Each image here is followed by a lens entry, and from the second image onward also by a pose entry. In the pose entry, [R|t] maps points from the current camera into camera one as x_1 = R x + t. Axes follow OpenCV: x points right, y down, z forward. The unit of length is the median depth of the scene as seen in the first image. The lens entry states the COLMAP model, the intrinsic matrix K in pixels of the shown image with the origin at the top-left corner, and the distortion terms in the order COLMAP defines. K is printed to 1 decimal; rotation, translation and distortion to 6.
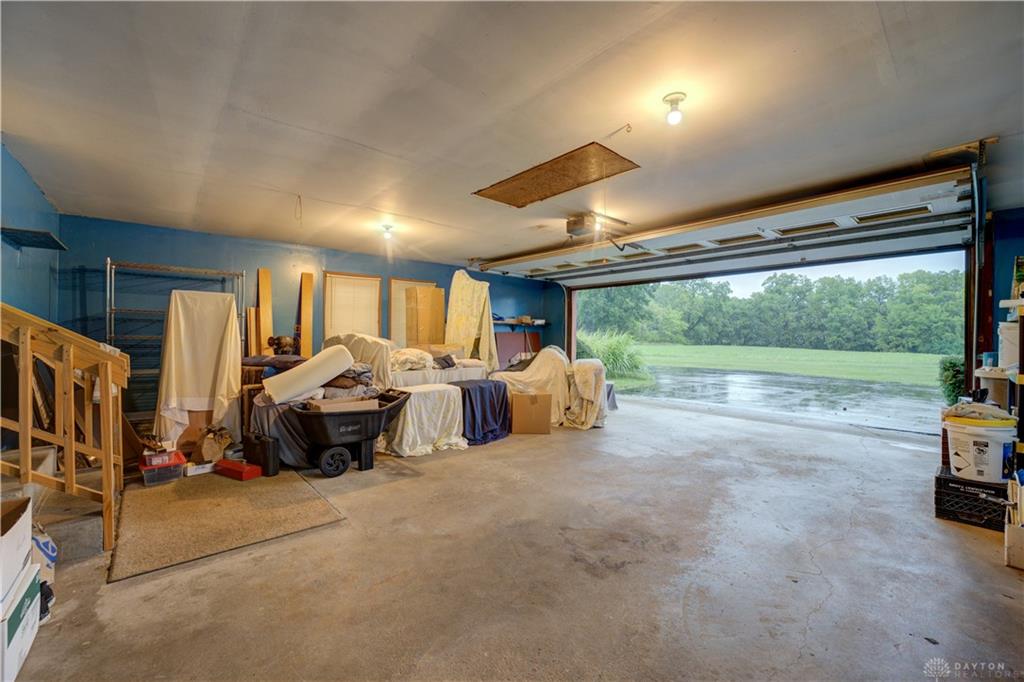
lens RADIAL K [[408.1, 0, 509.3], [0, 408.1, 335.3], [0, 0, 1]] dist [-0.001056, -0.000091]
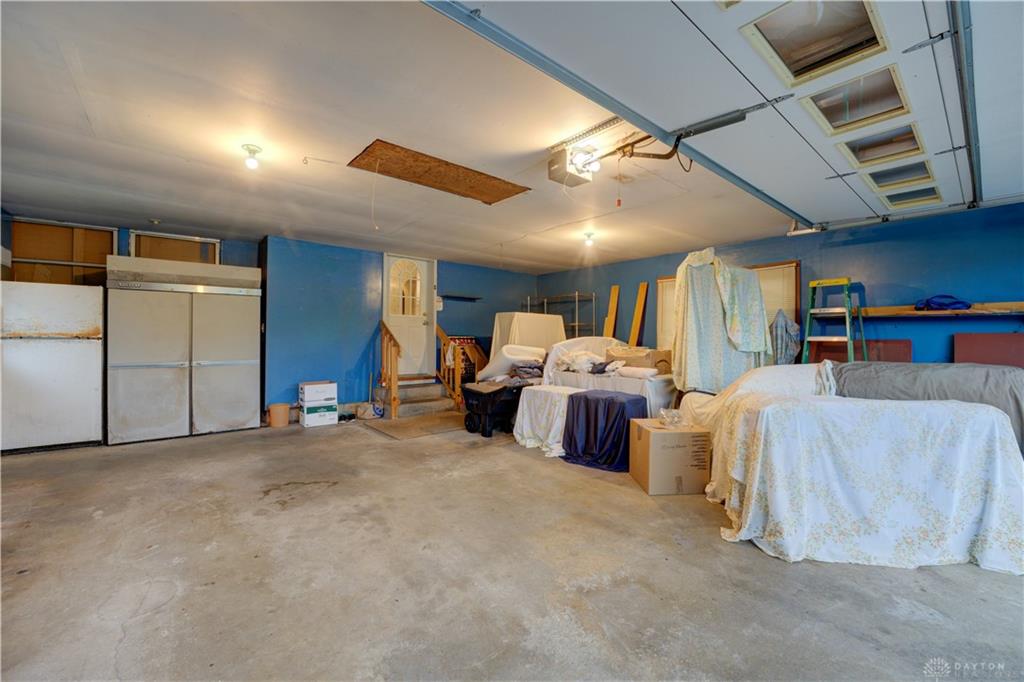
lens RADIAL K [[408.1, 0, 509.3], [0, 408.1, 335.3], [0, 0, 1]] dist [-0.001056, -0.000091]
pose [[-0.014533, -0.011911, -0.999823, 1.005010], [-0.003905, 0.999922, -0.011856, 0.010309], [0.999887, 0.003732, -0.014579, 1.103661]]
